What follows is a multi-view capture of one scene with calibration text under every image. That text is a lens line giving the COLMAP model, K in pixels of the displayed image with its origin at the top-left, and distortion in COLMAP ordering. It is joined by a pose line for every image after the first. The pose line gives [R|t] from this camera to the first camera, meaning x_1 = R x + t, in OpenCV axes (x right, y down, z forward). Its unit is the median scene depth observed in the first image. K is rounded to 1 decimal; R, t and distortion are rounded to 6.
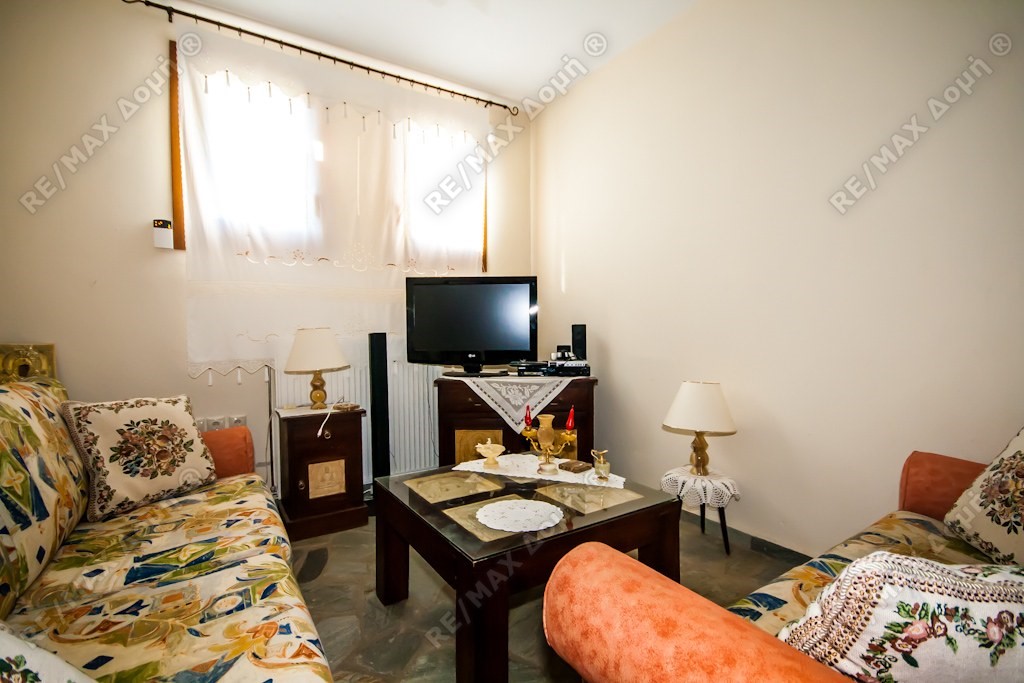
lens RADIAL K [[478.3, 0, 514.5], [0, 478.3, 348.0], [0, 0, 1]] dist [0.000977, -0.011309]
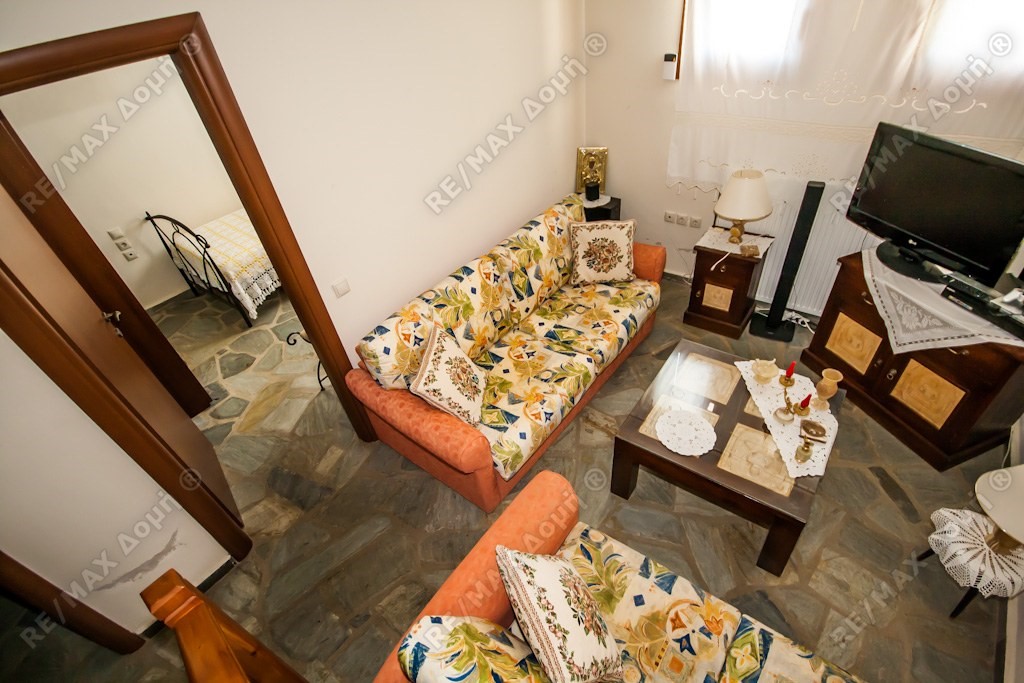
lens RADIAL K [[484.9, 0, 512.0], [0, 484.9, 341.5], [0, 0, 1]] dist [-0.025703, 0.000394]
pose [[0.328005, 0.584438, -0.742189, 0.450532], [0.083439, 0.764661, 0.639008, -0.498033], [0.940984, -0.271526, 0.202048, 0.159269]]
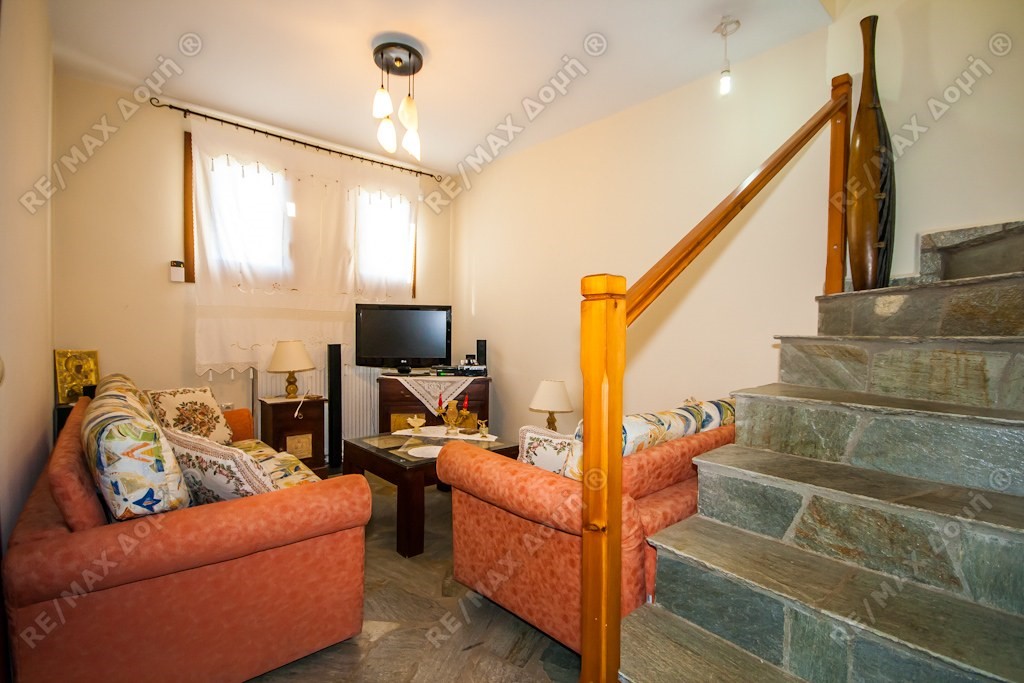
lens RADIAL K [[478.3, 0, 514.5], [0, 478.3, 348.0], [0, 0, 1]] dist [0.000977, -0.011309]
pose [[0.988698, 0.016022, 0.149060, 0.024681], [-0.015393, 0.999867, -0.005376, -0.022833], [-0.149127, 0.003021, 0.988813, -0.485153]]
